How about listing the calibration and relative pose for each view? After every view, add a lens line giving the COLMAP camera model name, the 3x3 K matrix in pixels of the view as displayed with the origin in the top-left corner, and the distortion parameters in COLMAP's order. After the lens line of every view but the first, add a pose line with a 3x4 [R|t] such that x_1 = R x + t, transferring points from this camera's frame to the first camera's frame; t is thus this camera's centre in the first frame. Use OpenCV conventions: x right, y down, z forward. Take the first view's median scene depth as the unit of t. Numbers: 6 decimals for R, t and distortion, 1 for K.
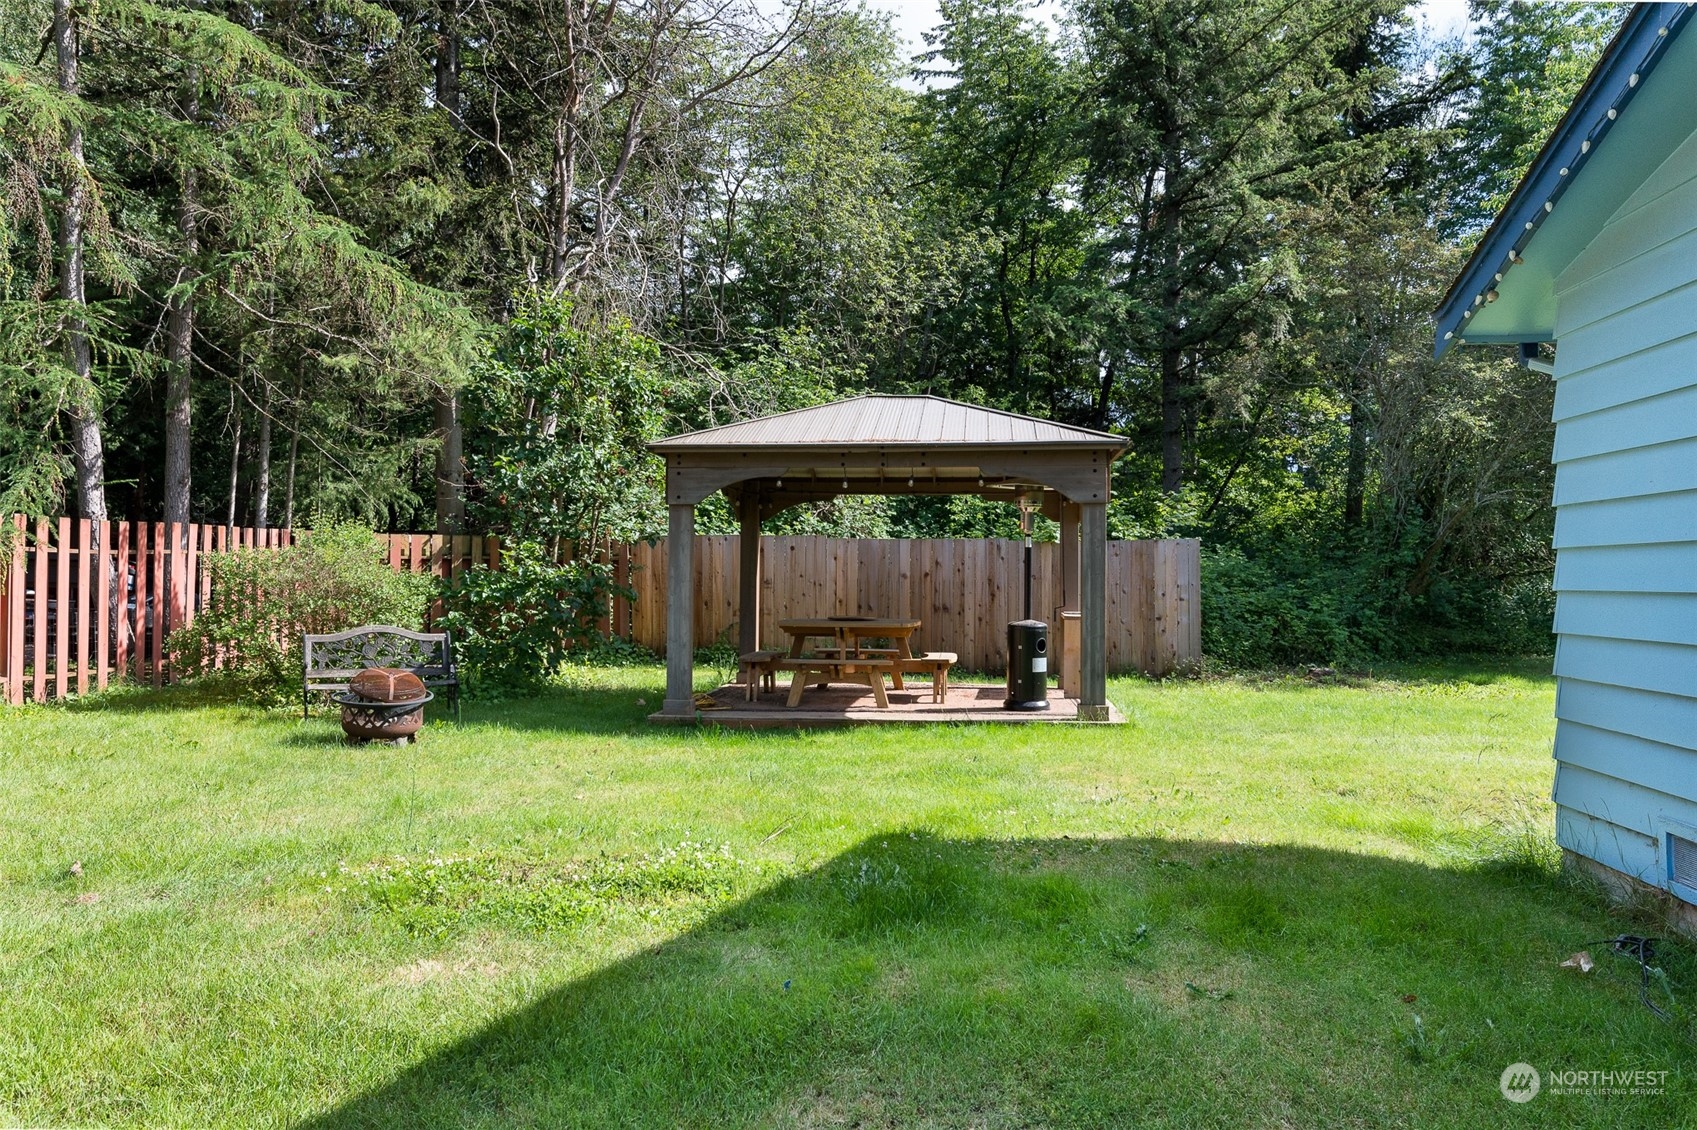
lens RADIAL K [[1194.9, 0, 848.3], [0, 1194.9, 564.2], [0, 0, 1]] dist [-0.008210, -0.001798]
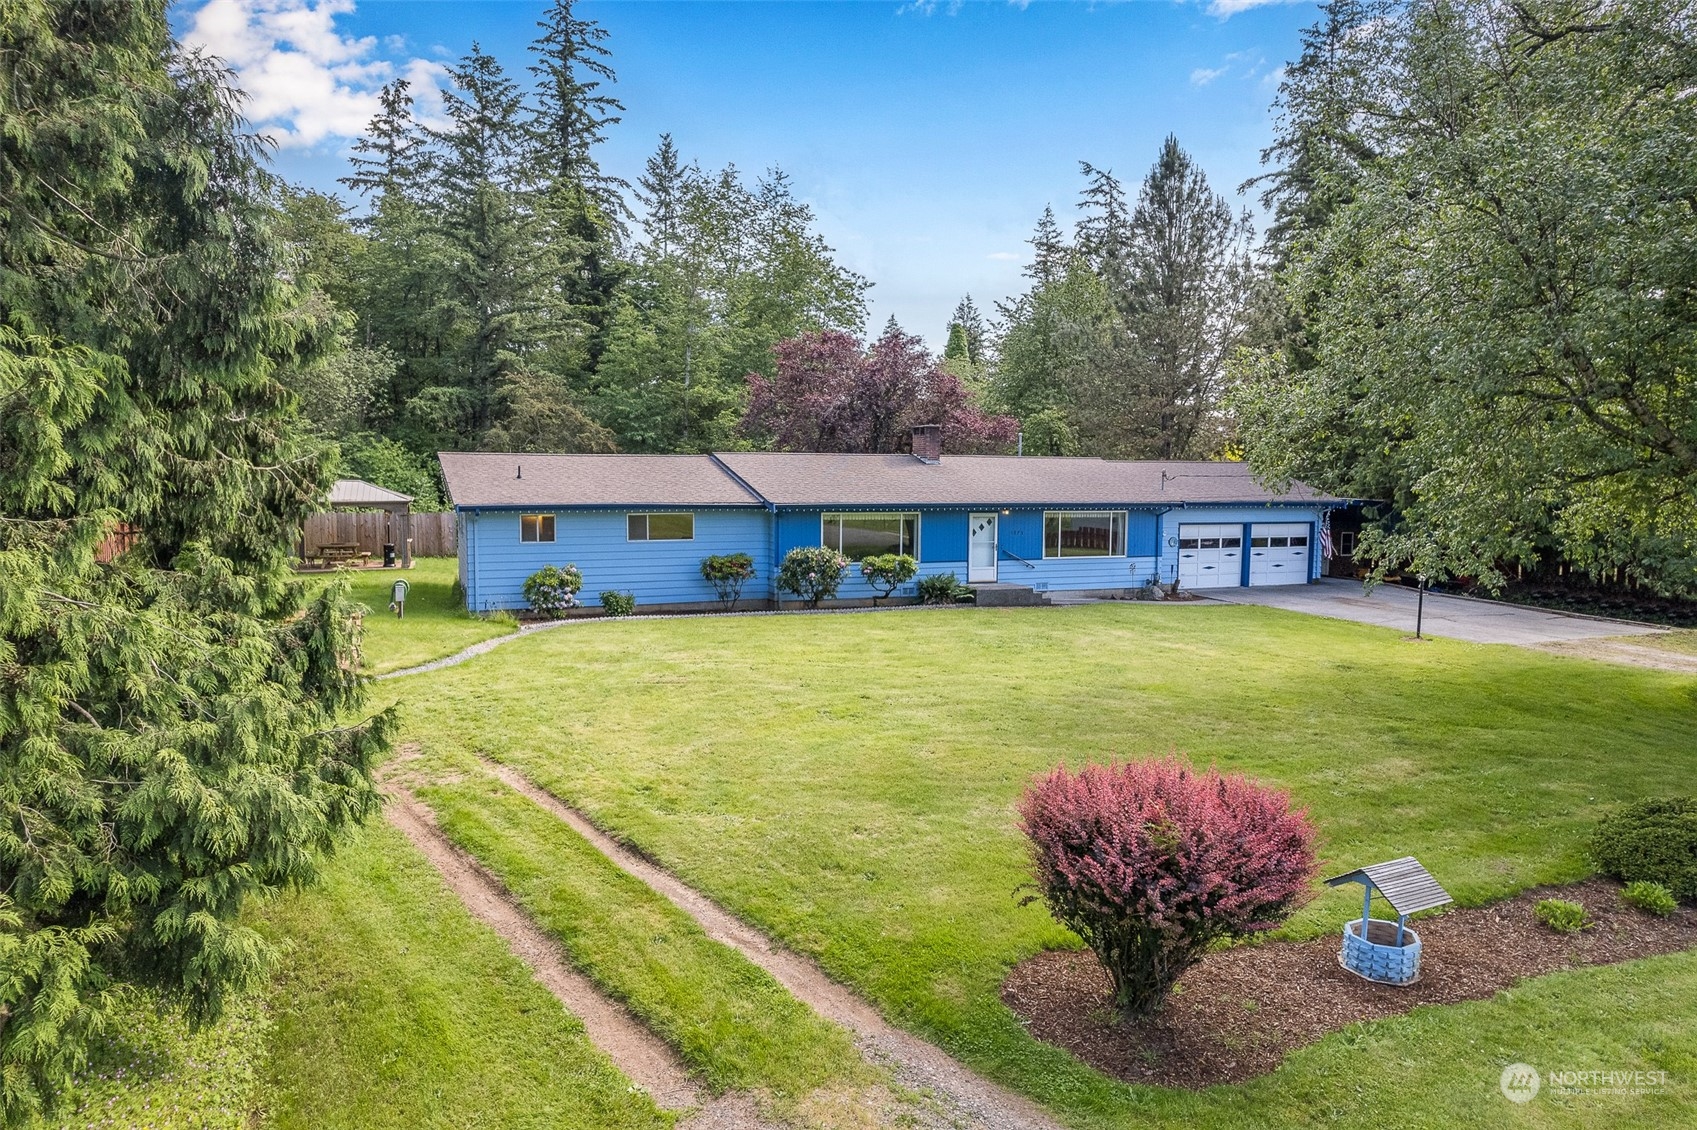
lens RADIAL K [[1065.2, 0, 849.9], [0, 1065.2, 558.8], [0, 0, 1]] dist [-0.028132, -0.000585]
pose [[0.890565, -0.042096, 0.452904, -0.055027], [-0.001935, 0.995349, 0.096318, -0.183462], [-0.454852, -0.086654, 0.886341, -2.106264]]
